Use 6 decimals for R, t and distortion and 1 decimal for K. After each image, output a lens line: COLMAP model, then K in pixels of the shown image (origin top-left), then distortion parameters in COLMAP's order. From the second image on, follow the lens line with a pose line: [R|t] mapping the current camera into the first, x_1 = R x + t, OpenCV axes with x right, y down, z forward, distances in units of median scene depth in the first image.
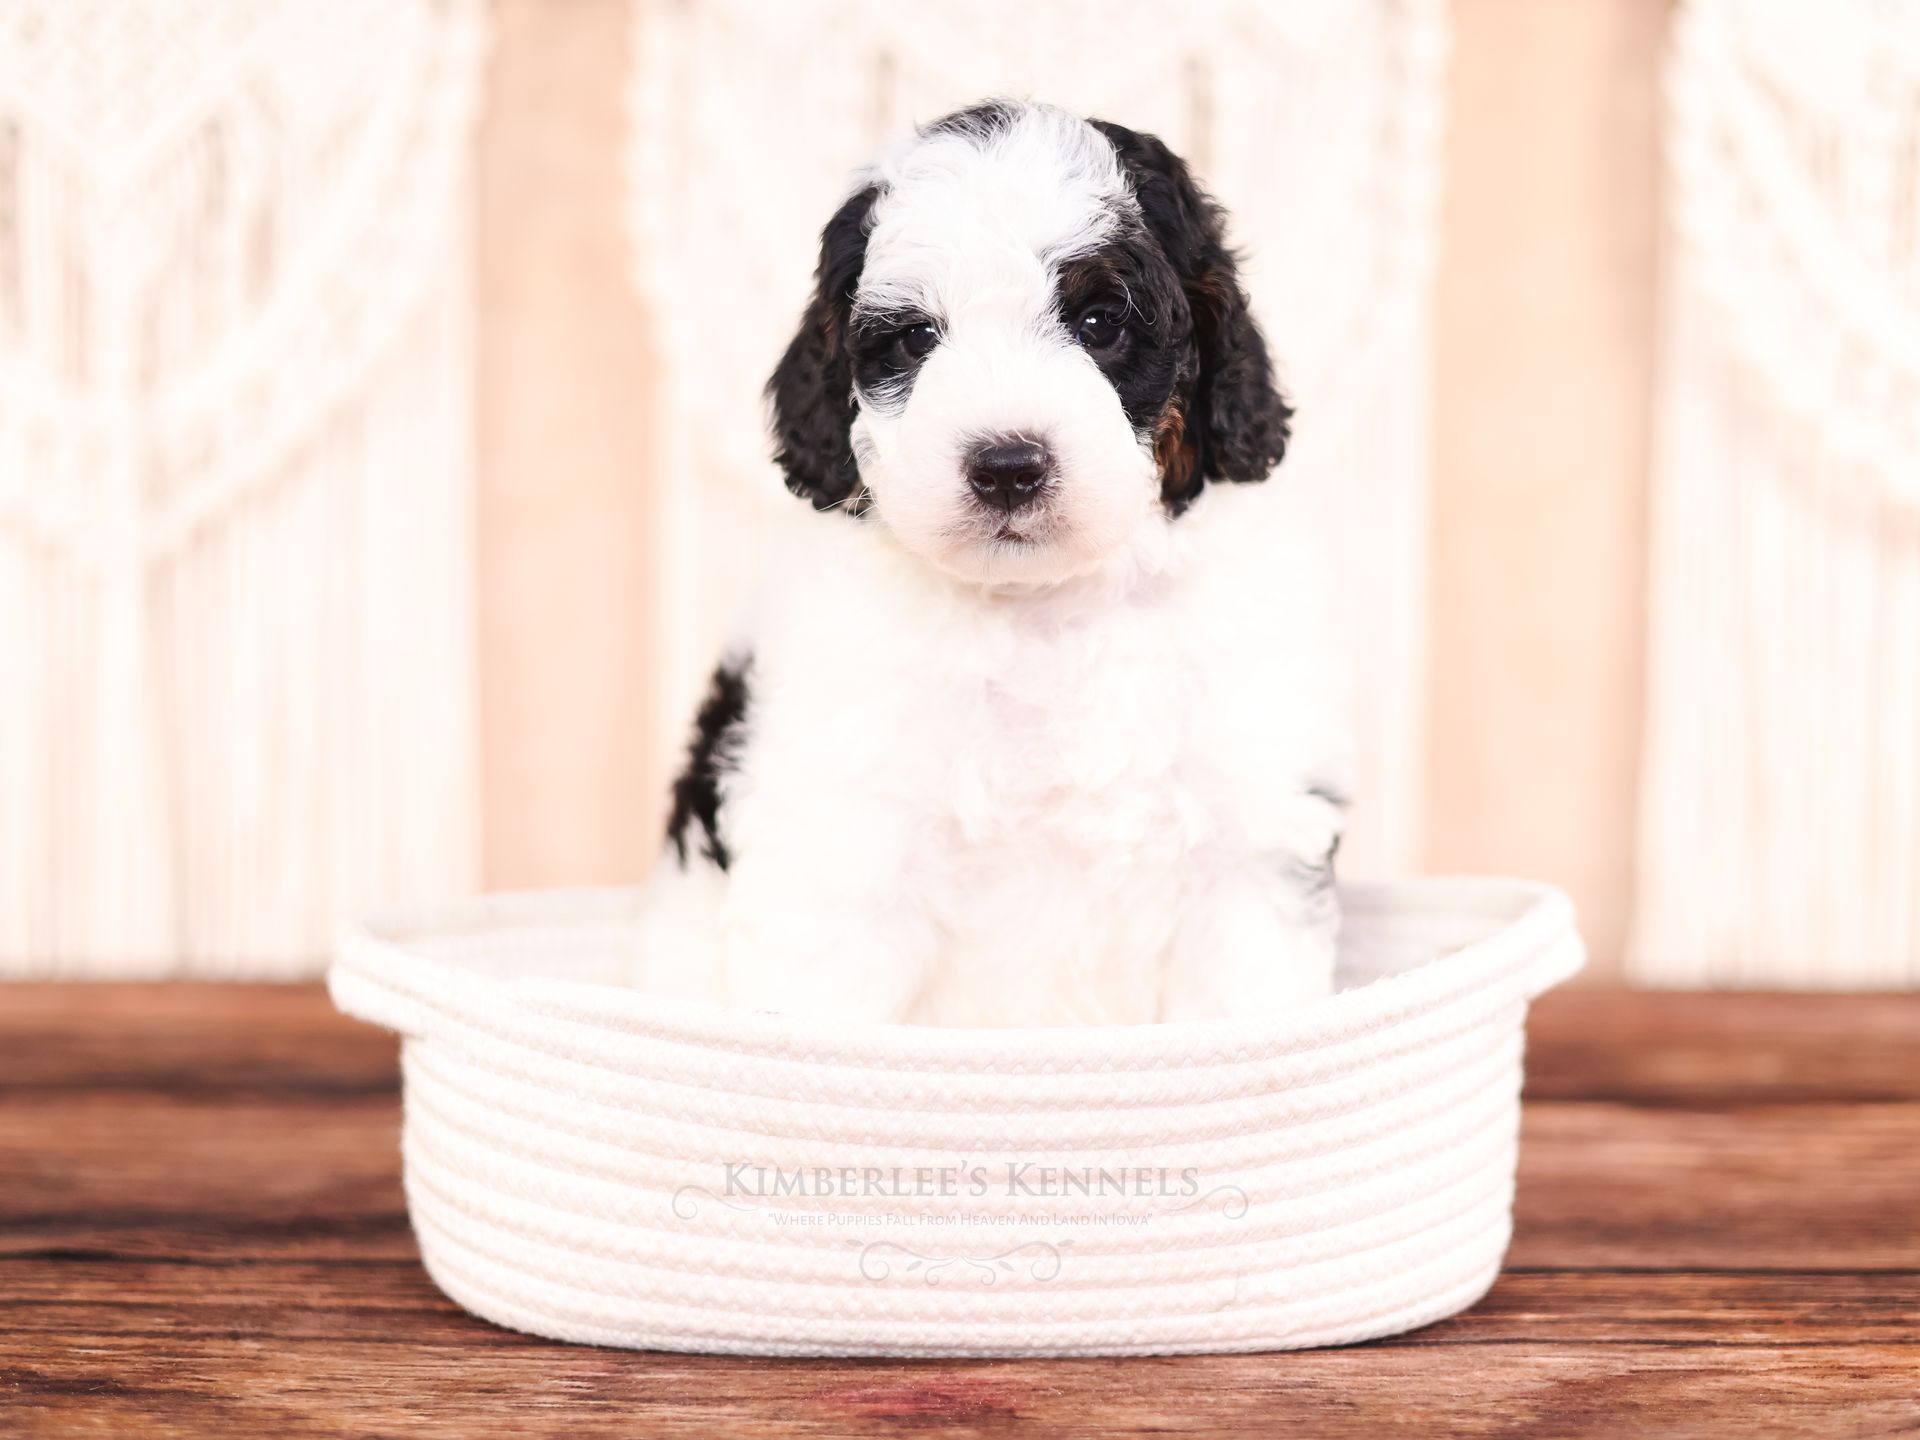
lens RADIAL K [[5252.8, 0, 960.0], [0, 5252.8, 720.0], [0, 0, 1]] dist [0.056280, 0.973968]
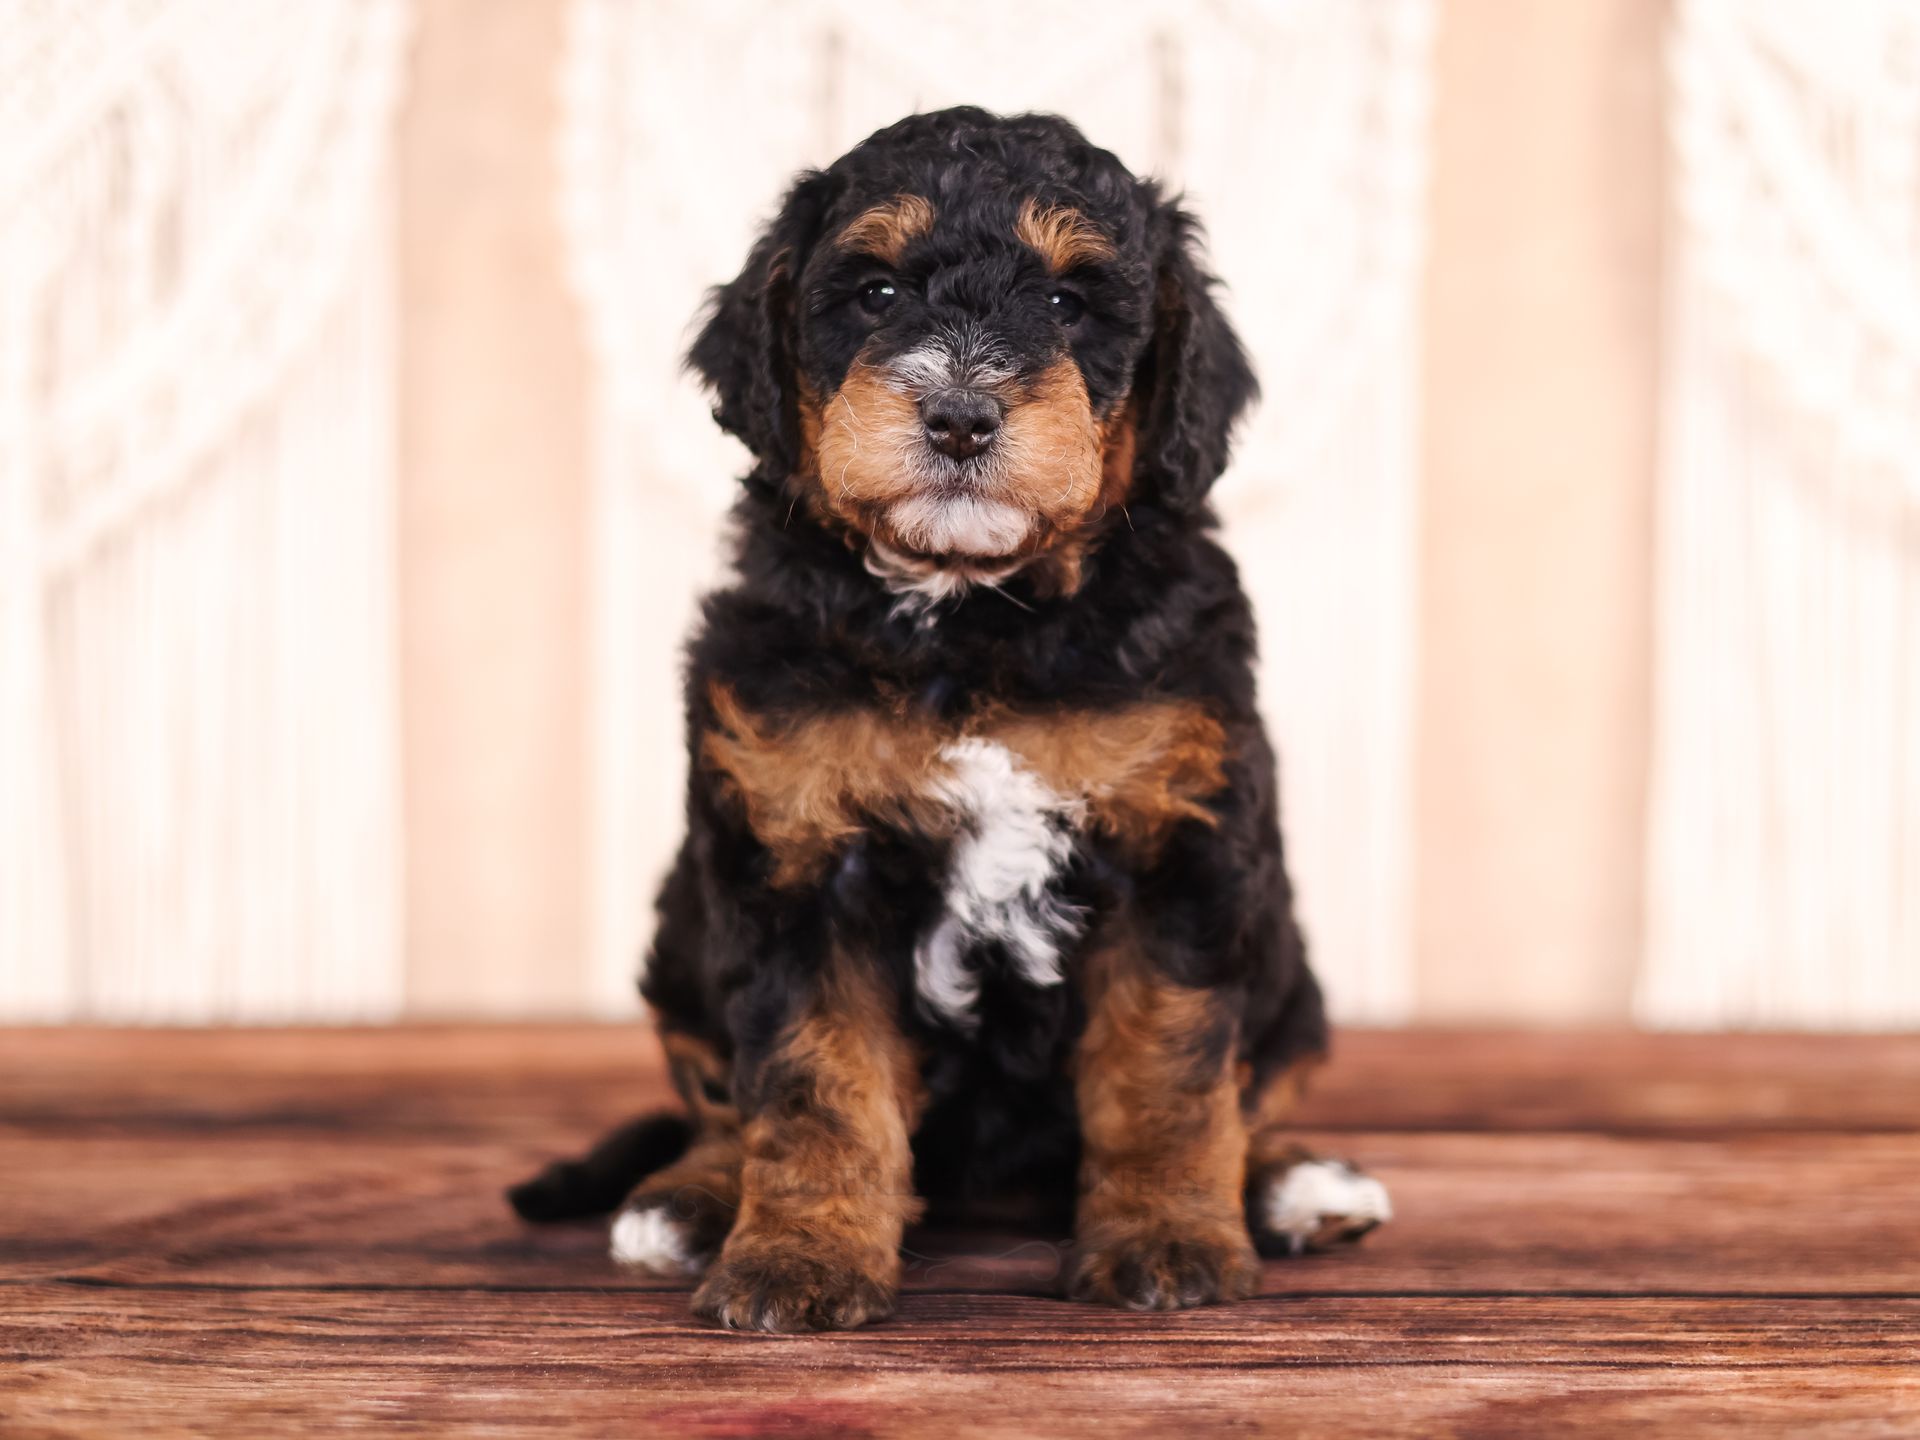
lens RADIAL K [[5287.9, 0, 960.0], [0, 5287.9, 720.0], [0, 0, 1]] dist [0.089254, 0.243292]
pose [[0.999786, -0.002237, -0.020562, 0.041827], [0.001634, 0.999570, -0.029278, 0.035298], [0.020619, 0.029238, 0.999360, 0.095137]]
